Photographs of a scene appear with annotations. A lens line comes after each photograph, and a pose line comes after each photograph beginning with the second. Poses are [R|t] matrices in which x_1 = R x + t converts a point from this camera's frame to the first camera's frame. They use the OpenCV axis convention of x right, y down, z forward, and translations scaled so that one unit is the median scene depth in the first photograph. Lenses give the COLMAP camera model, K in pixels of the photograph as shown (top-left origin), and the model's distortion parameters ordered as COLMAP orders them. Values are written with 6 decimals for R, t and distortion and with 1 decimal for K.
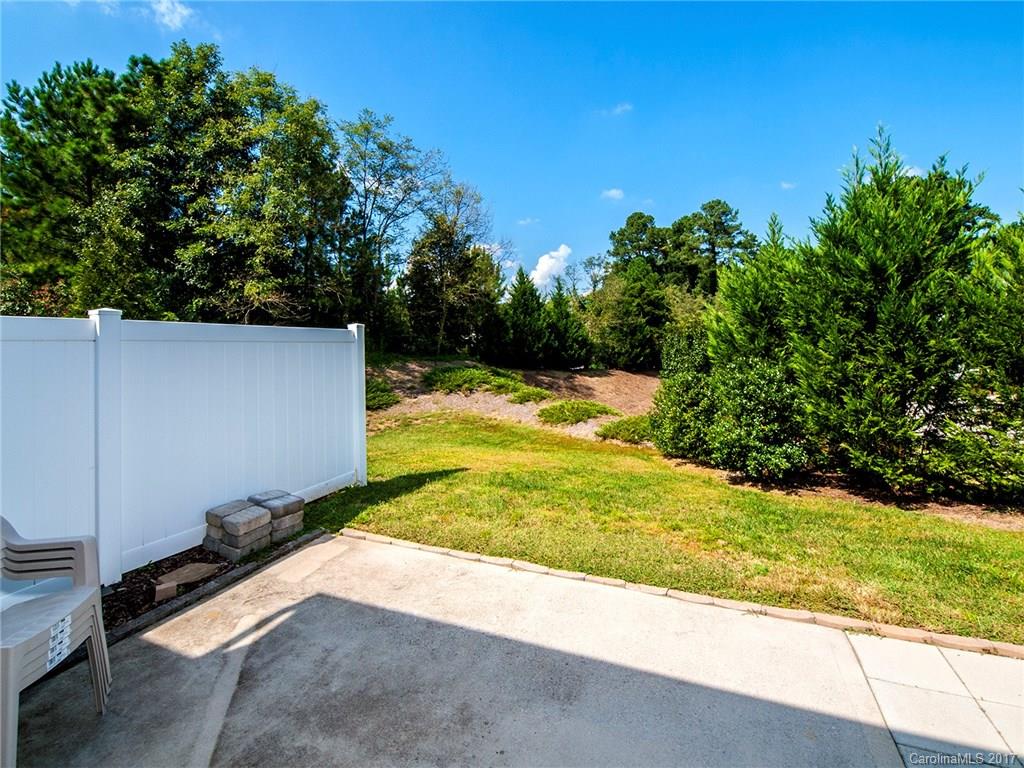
lens RADIAL K [[420.5, 0, 506.6], [0, 420.5, 377.2], [0, 0, 1]] dist [0.006740, -0.004227]
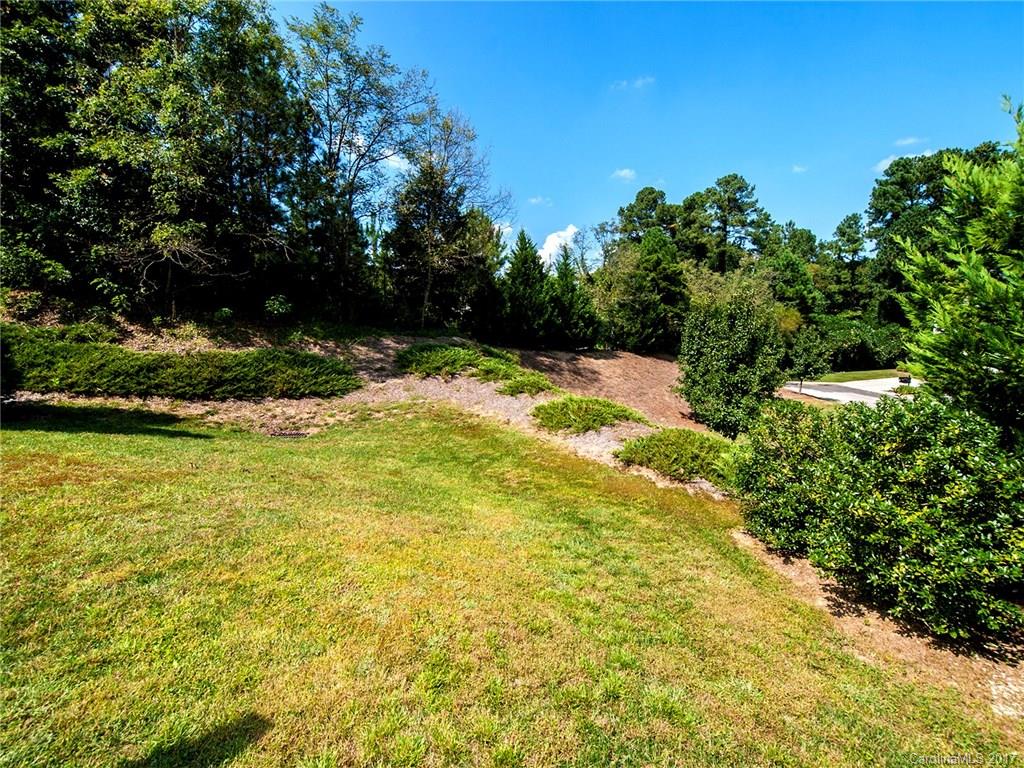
lens RADIAL K [[420.5, 0, 503.9], [0, 420.5, 389.0], [0, 0, 1]] dist [0.006740, -0.004227]
pose [[0.999475, 0.031828, -0.006131, 0.017098], [-0.031195, 0.995920, 0.084681, -0.011147], [0.008801, -0.084445, 0.996389, 0.161747]]
